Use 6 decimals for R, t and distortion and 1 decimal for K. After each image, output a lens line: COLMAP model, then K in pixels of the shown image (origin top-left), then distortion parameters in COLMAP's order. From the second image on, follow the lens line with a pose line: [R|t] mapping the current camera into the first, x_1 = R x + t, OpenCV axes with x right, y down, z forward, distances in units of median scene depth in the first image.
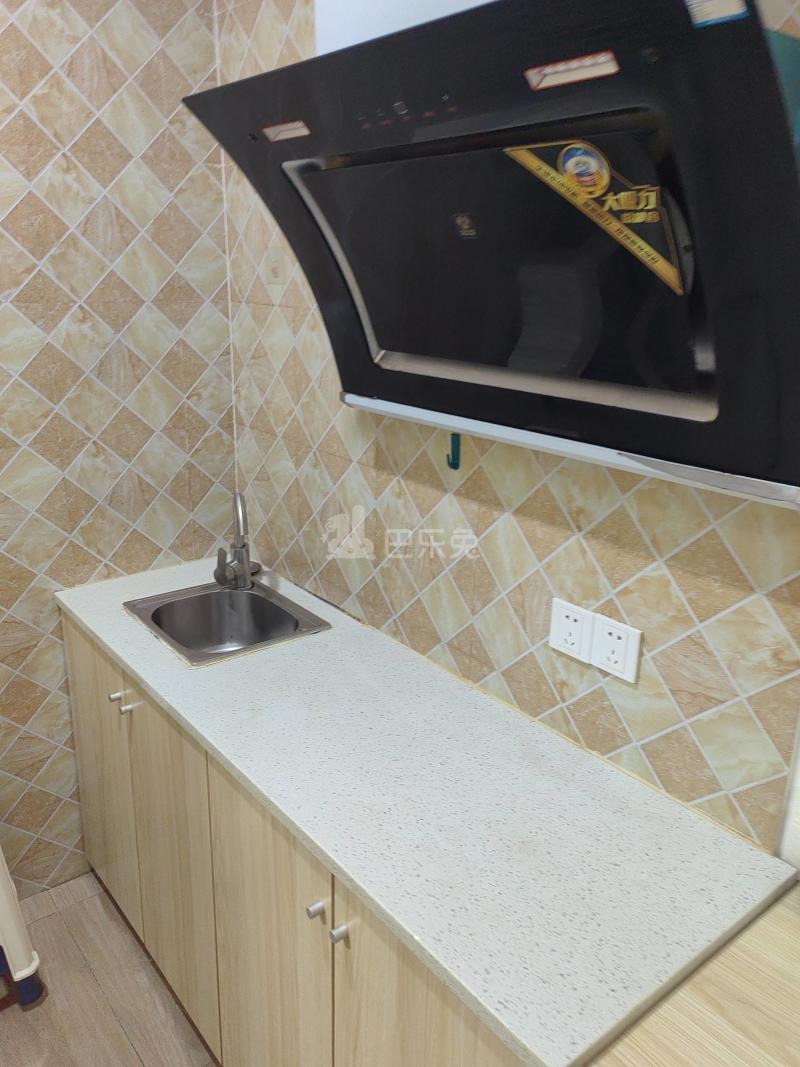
lens RADIAL K [[834.7, 0, 400.7], [0, 834.7, 532.3], [0, 0, 1]] dist [0.048390, -0.028968]
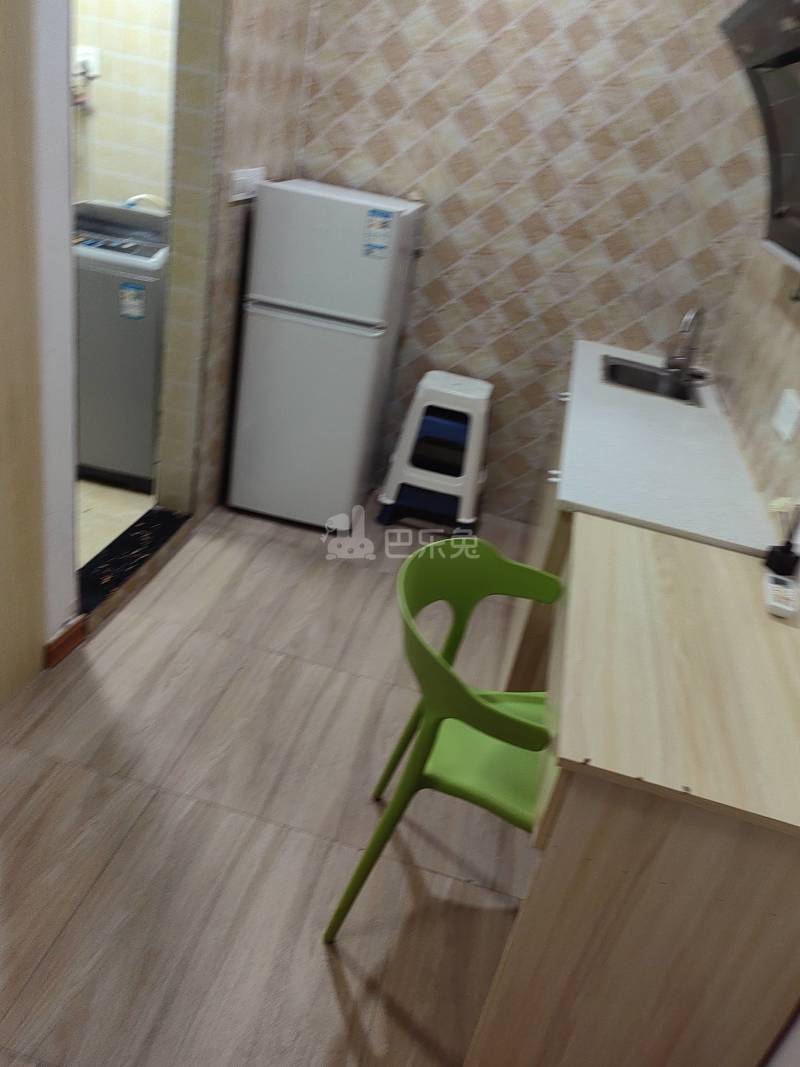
lens RADIAL K [[834.7, 0, 400.2], [0, 834.7, 532.9], [0, 0, 1]] dist [0.048390, -0.028968]
pose [[0.614359, 0.444751, -0.651736, 0.602094], [-0.401054, 0.887358, 0.227489, 0.173590], [0.679499, 0.121621, 0.723526, -0.352798]]
